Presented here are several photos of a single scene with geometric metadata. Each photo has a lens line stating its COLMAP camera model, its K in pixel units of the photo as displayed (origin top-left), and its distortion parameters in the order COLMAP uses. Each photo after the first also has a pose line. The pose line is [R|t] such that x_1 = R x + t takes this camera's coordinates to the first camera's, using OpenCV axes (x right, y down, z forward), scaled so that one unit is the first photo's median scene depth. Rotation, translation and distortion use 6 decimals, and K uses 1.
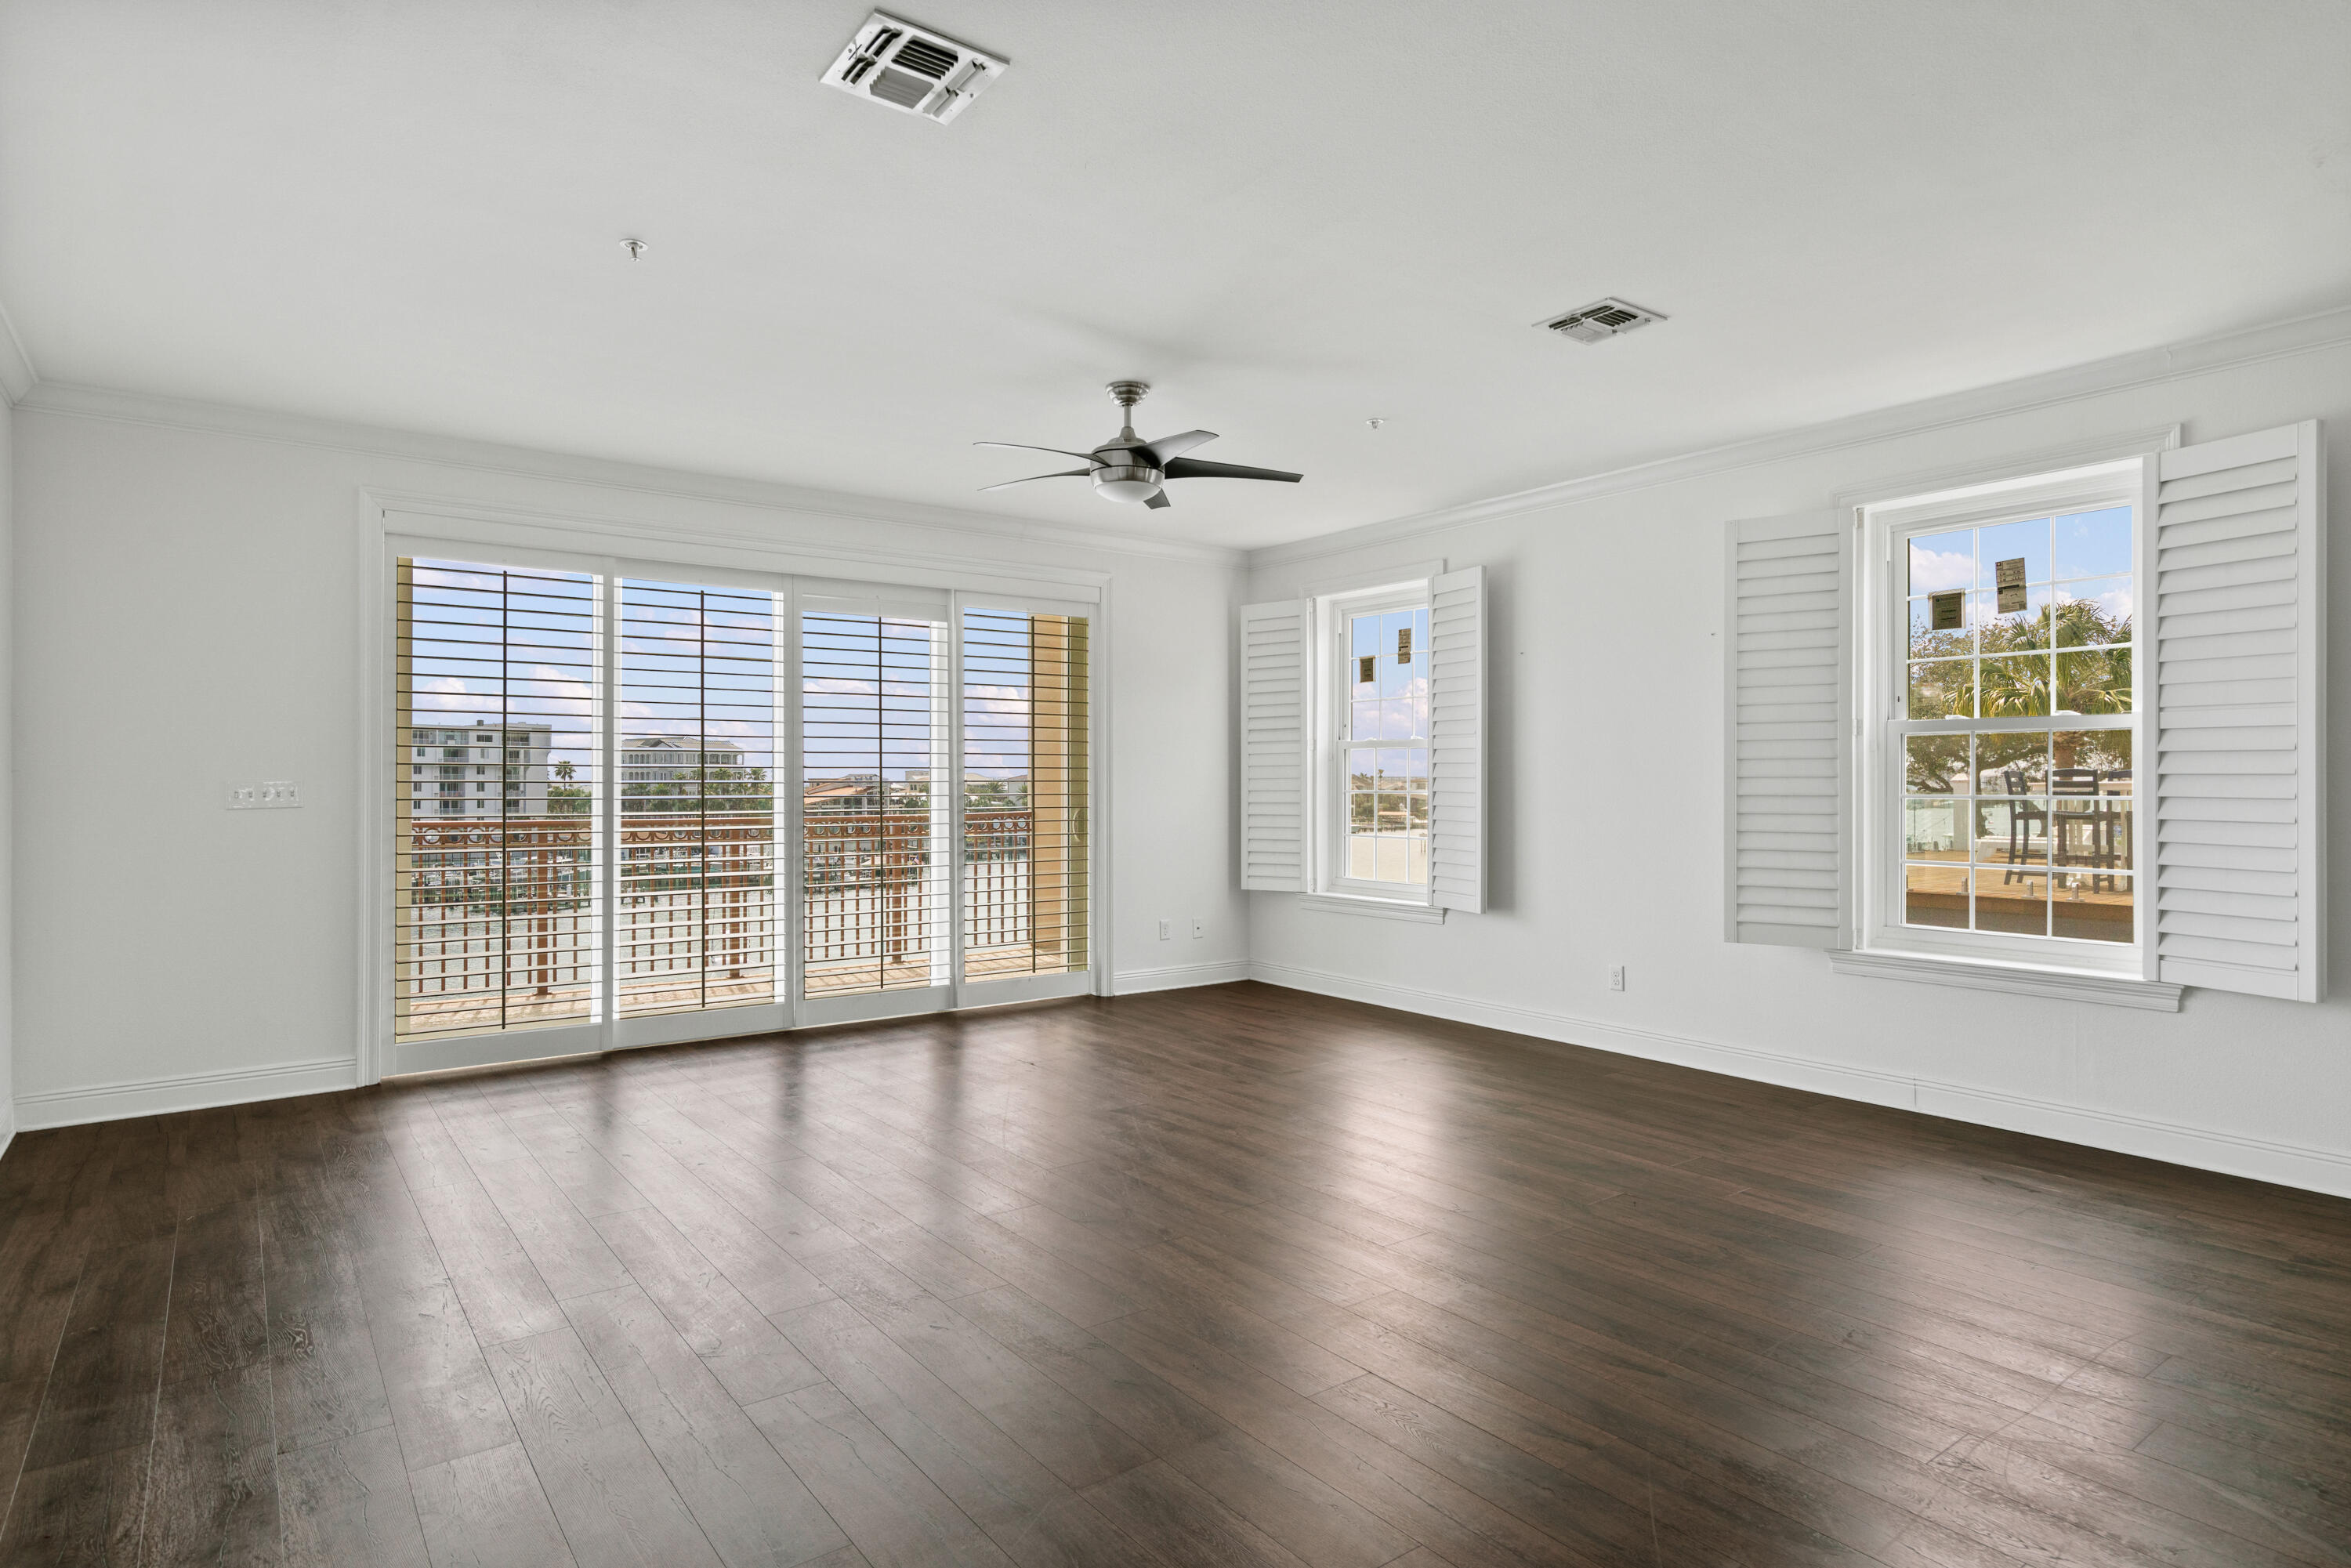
lens RADIAL K [[1271.5, 0, 1106.8], [0, 1271.5, 769.1], [0, 0, 1]] dist [0.000523, 0.000056]
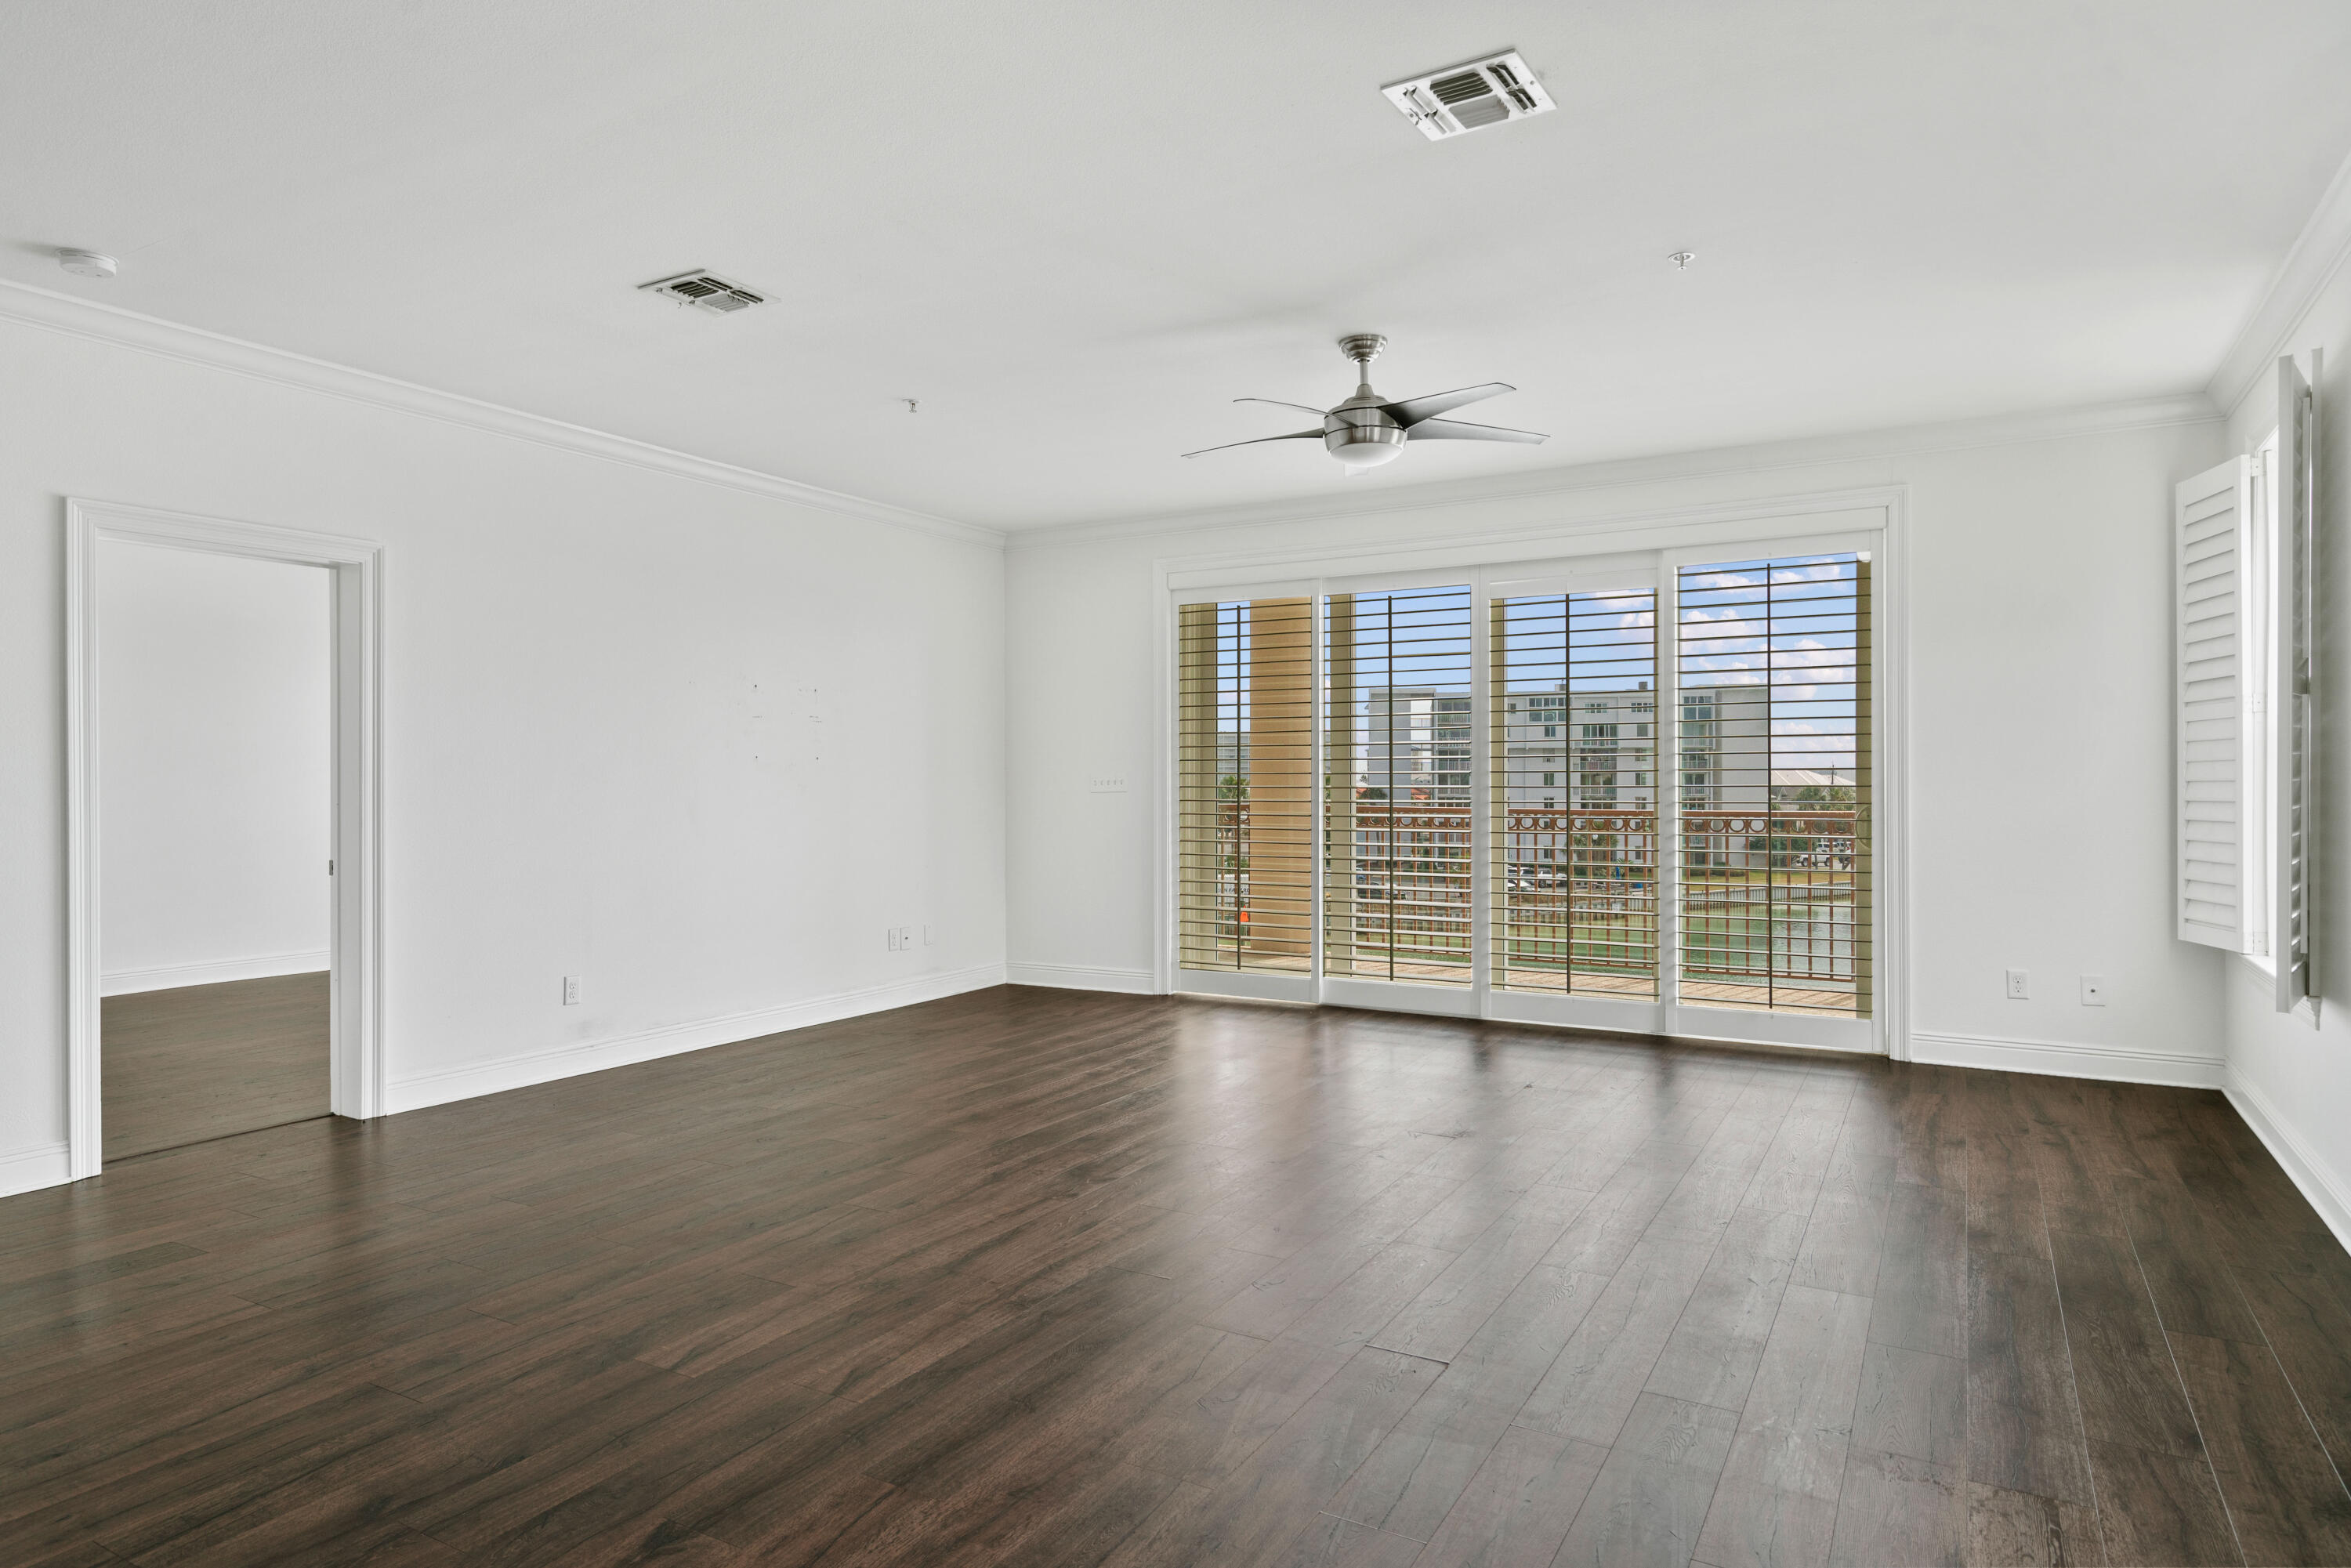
lens RADIAL K [[1327.9, 0, 1167.6], [0, 1327.9, 780.8], [0, 0, 1]] dist [0.000128, -0.000201]
pose [[0.414185, 0.001310, -0.910192, 0.554006], [0.014292, 0.999866, 0.007942, 0.004512], [0.910080, -0.016298, 0.414111, 0.314180]]
